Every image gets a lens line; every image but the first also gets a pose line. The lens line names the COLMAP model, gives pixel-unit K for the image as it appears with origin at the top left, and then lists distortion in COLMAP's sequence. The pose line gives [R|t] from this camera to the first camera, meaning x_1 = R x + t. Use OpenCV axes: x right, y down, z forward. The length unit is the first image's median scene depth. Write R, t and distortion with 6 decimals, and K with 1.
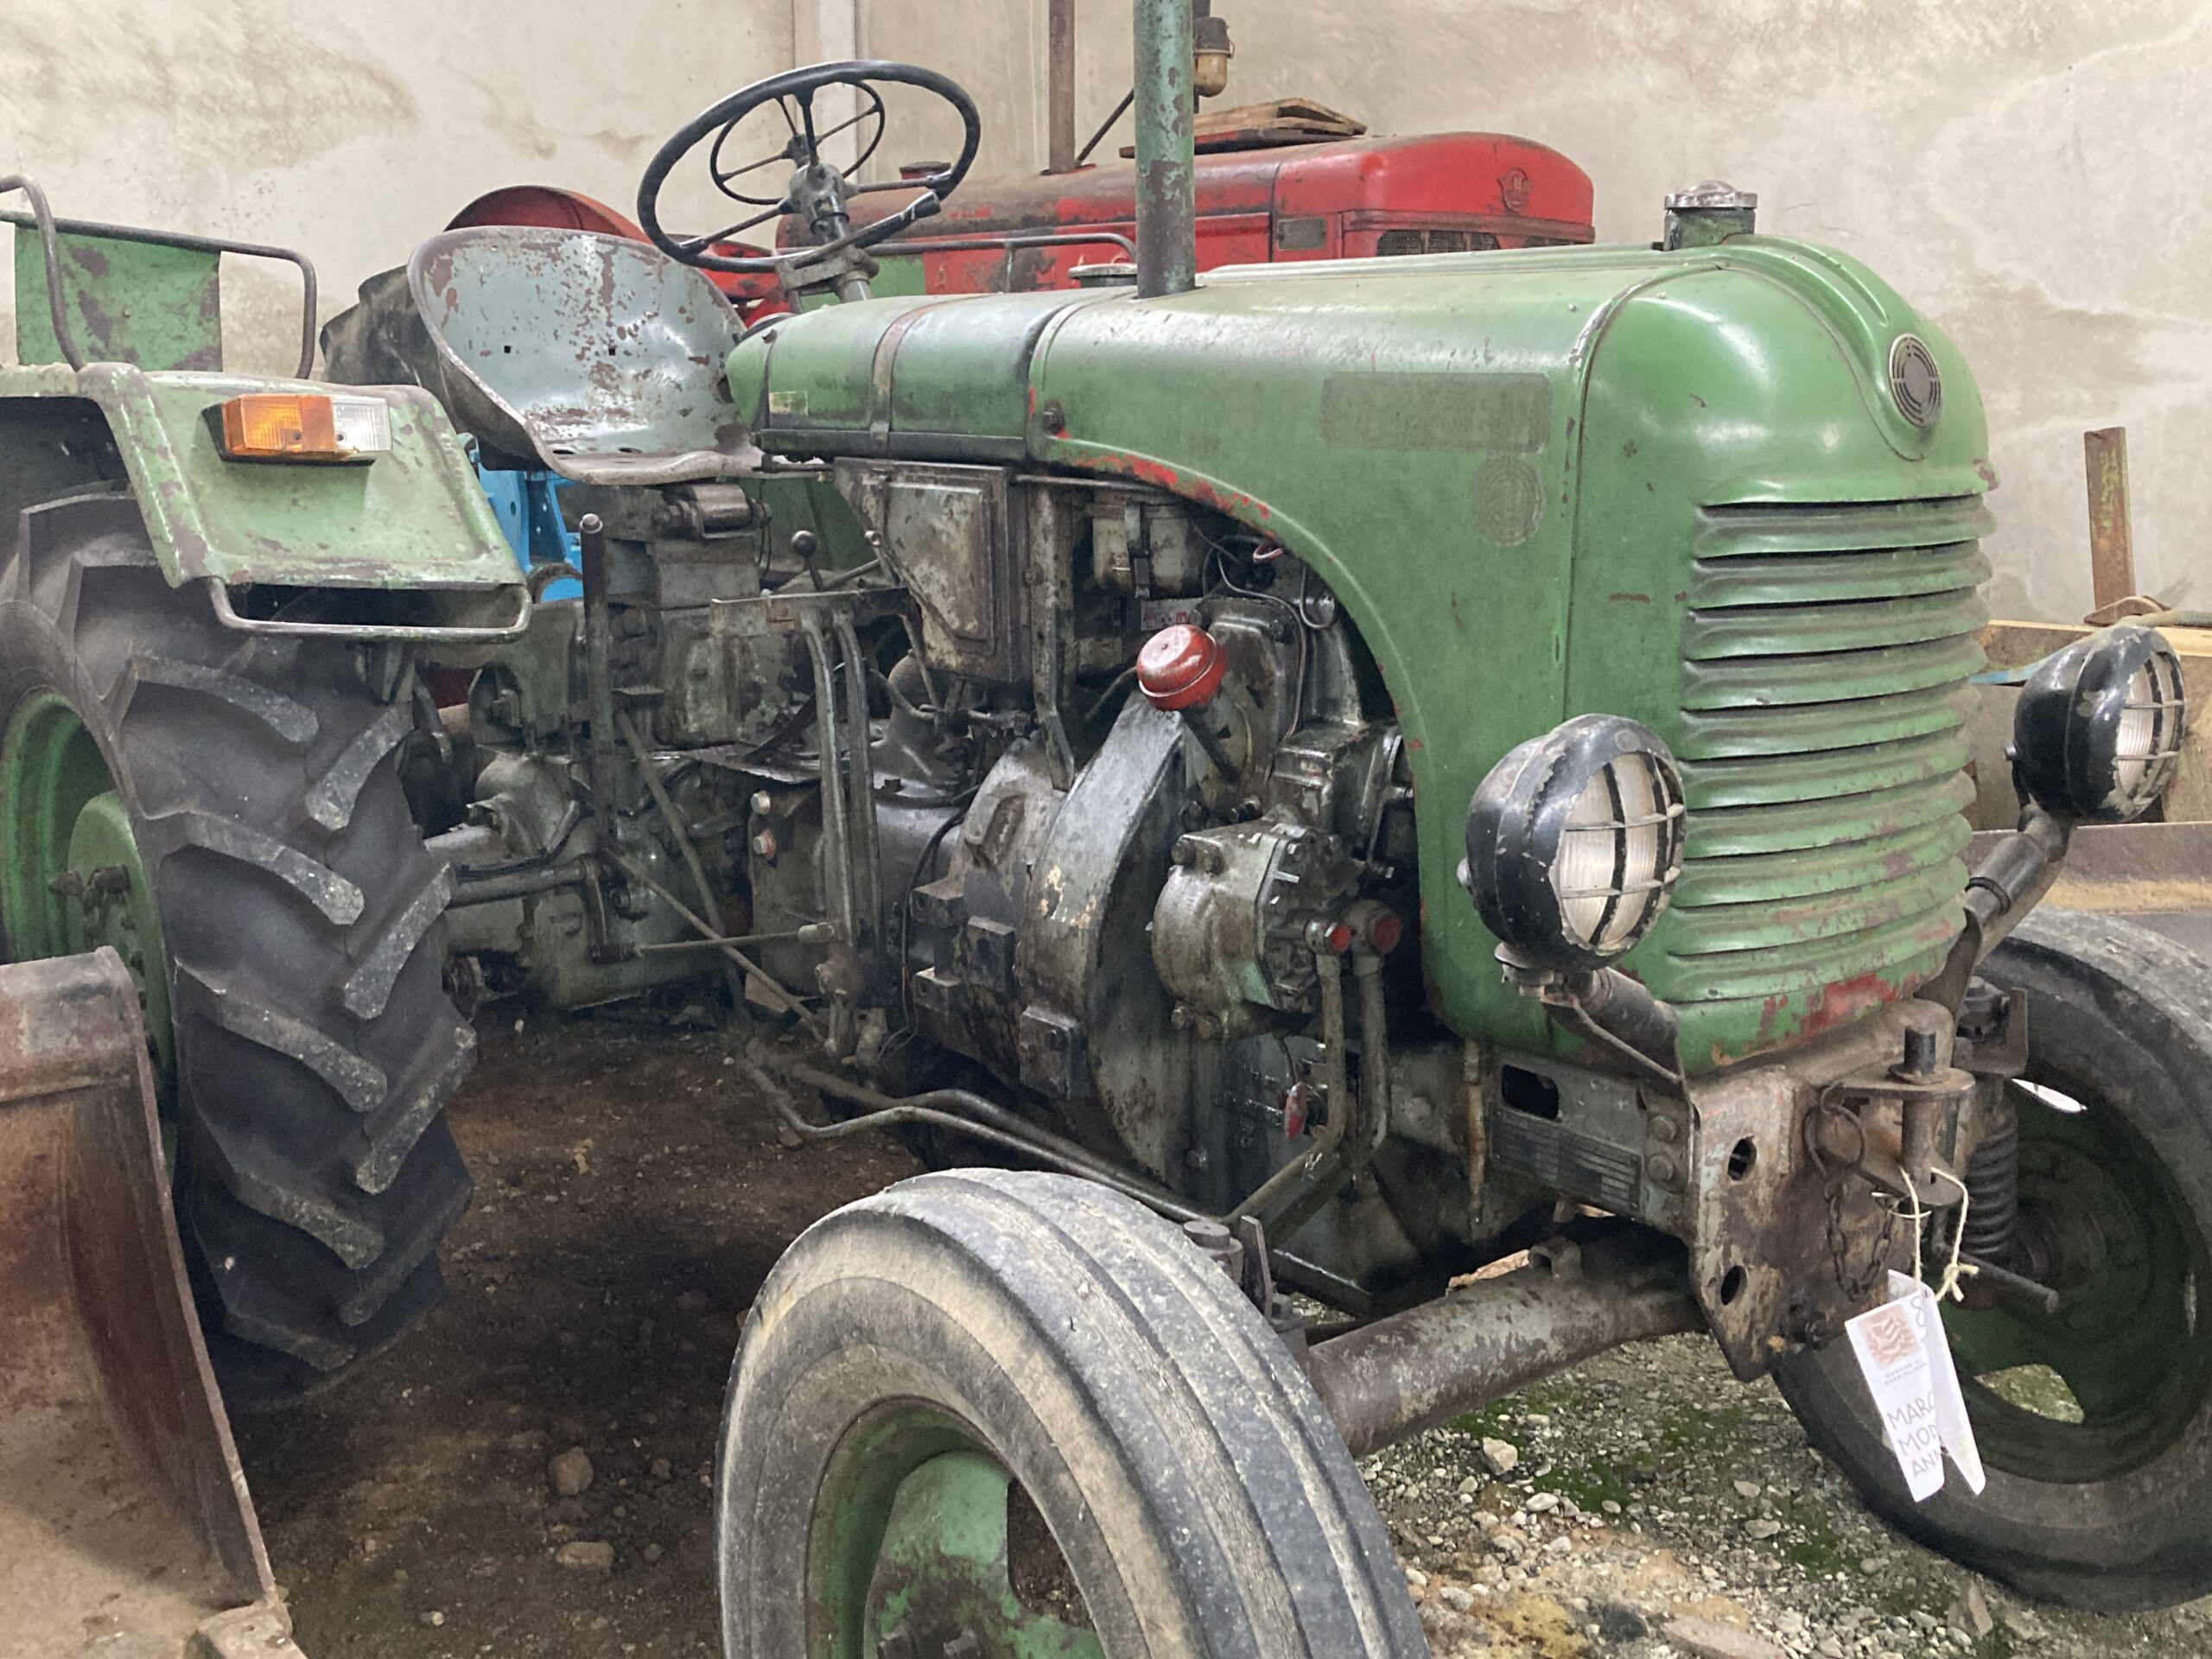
lens RADIAL K [[2177.6, 0, 1106.2], [0, 2177.6, 831.4], [0, 0, 1]] dist [-0.043368, 0.000000]
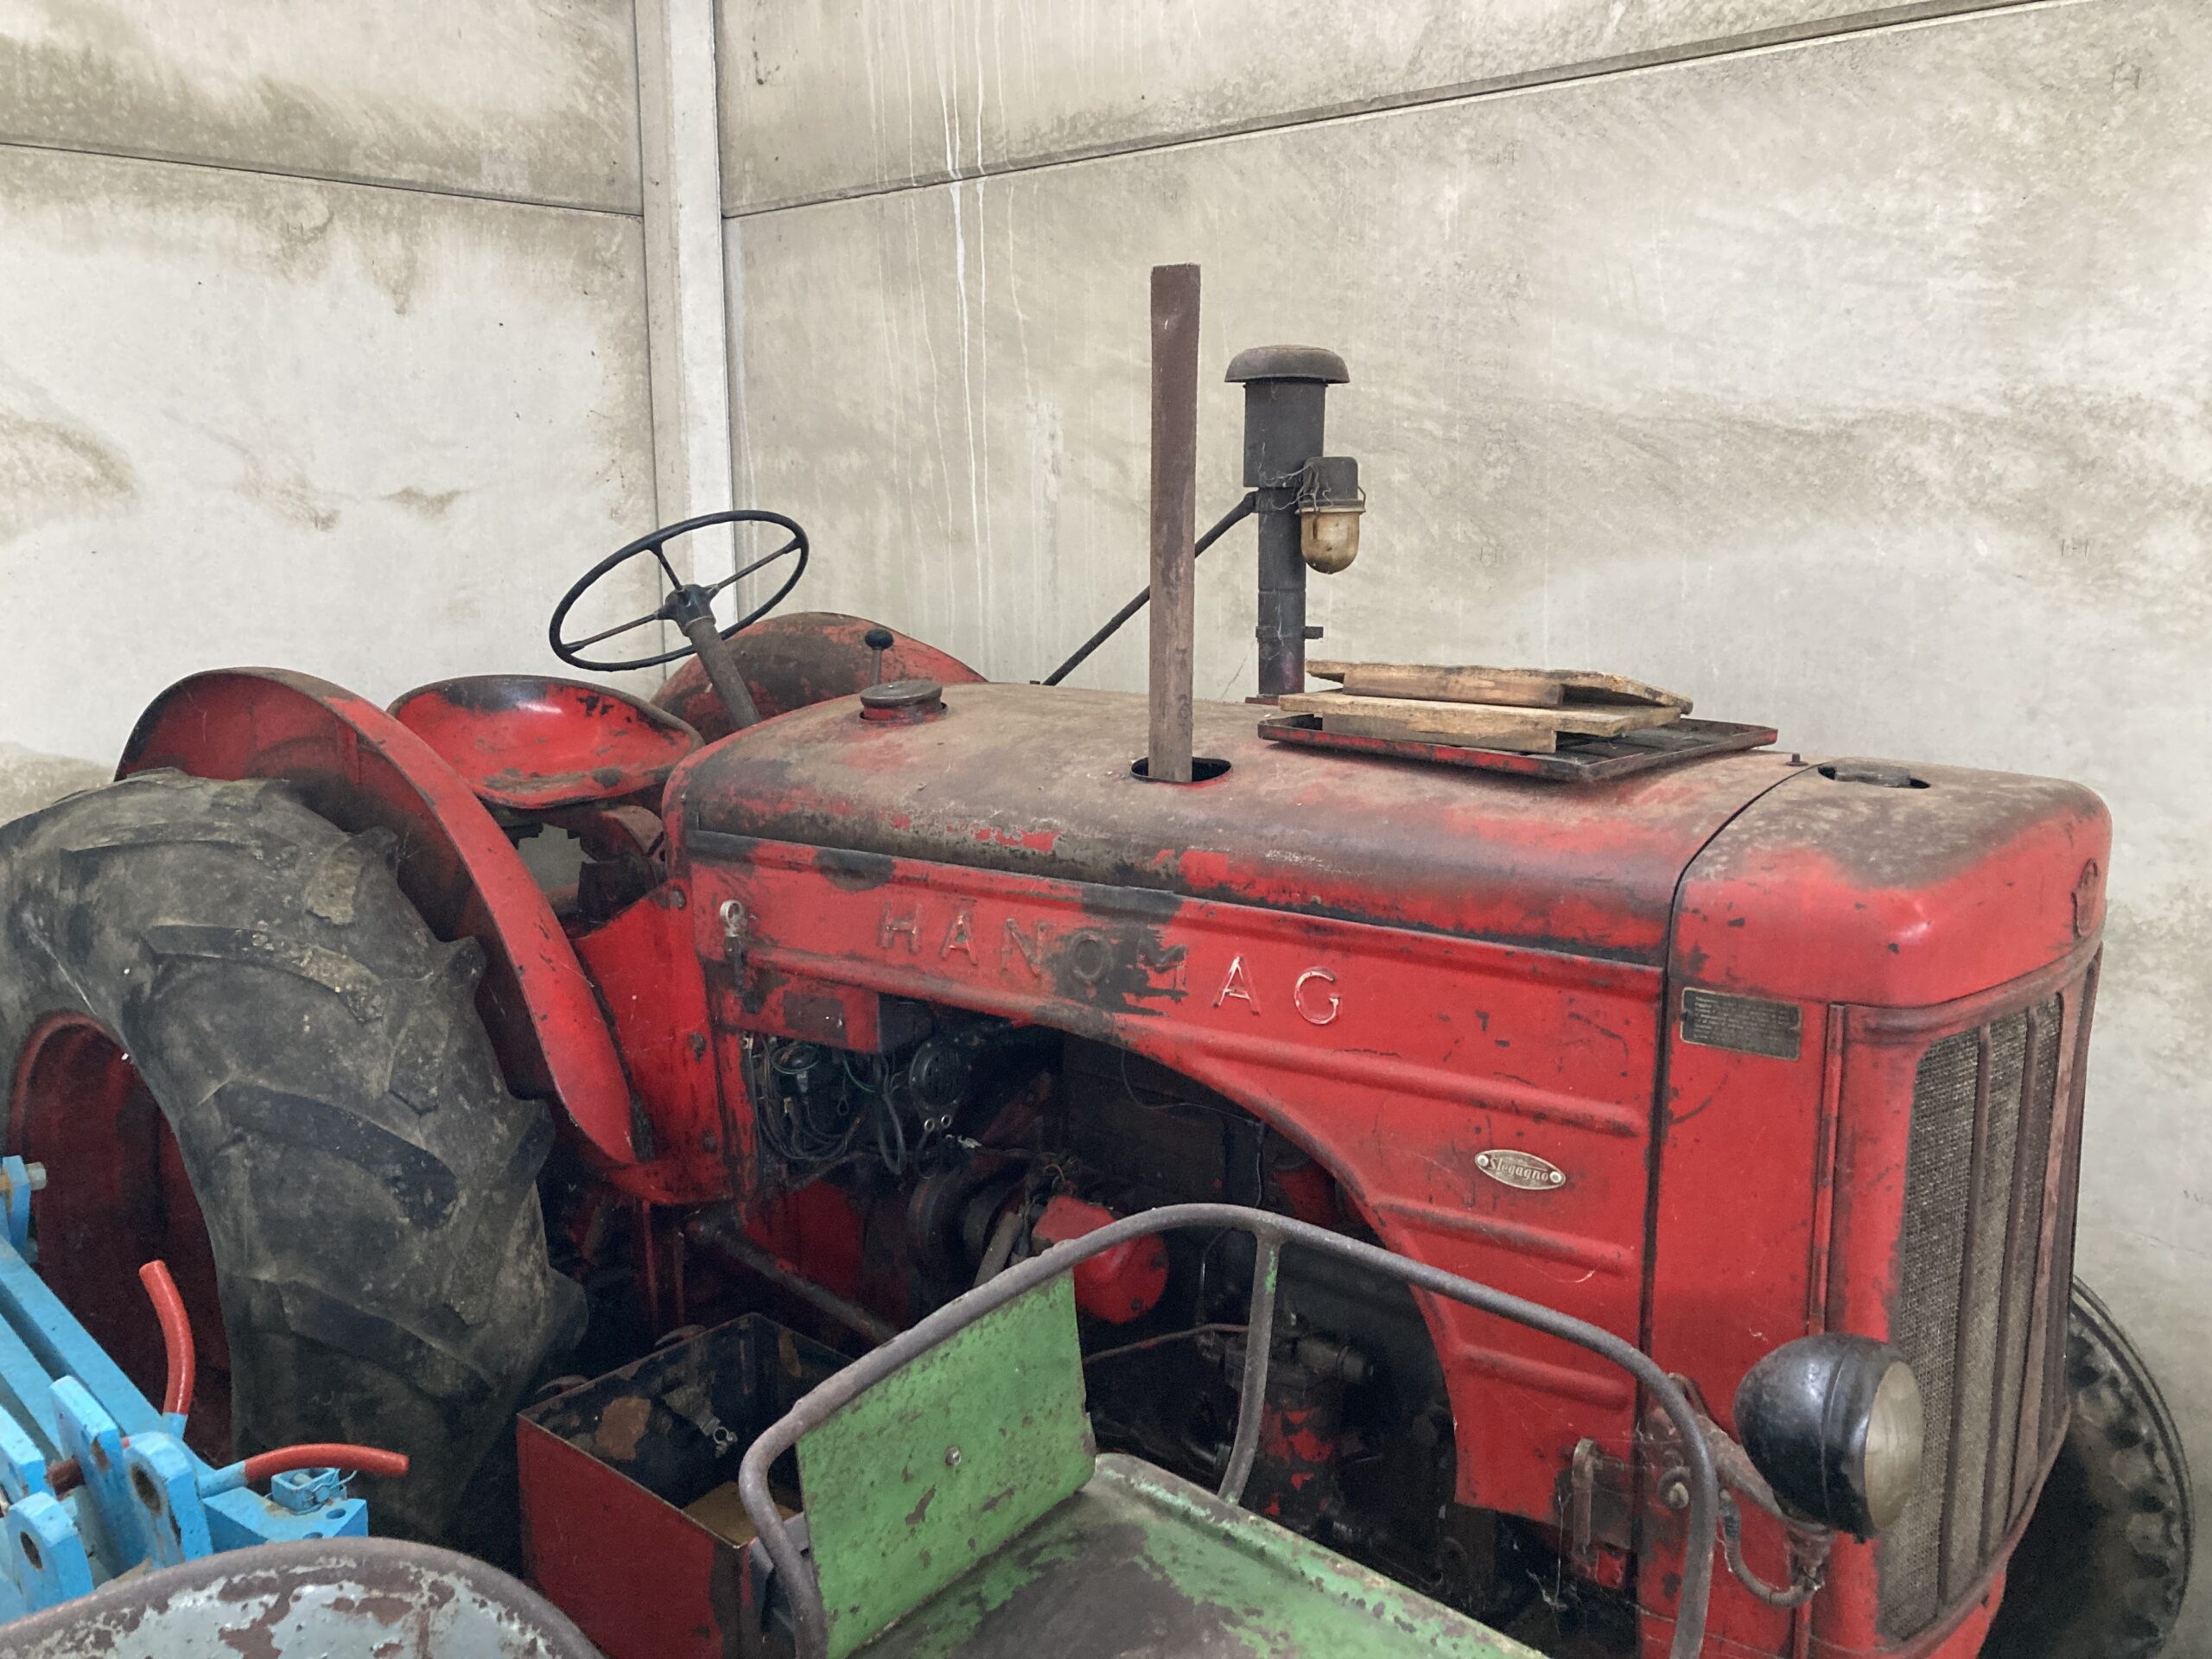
lens RADIAL K [[1830.4, 0, 1104.9], [0, 1830.4, 829.5], [0, 0, 1]] dist [0.007007, -0.018139]
pose [[0.993340, -0.026851, 0.112050, -0.076160], [0.030706, 0.998989, -0.032822, -0.221064], [-0.111055, 0.036044, 0.993160, 0.413633]]
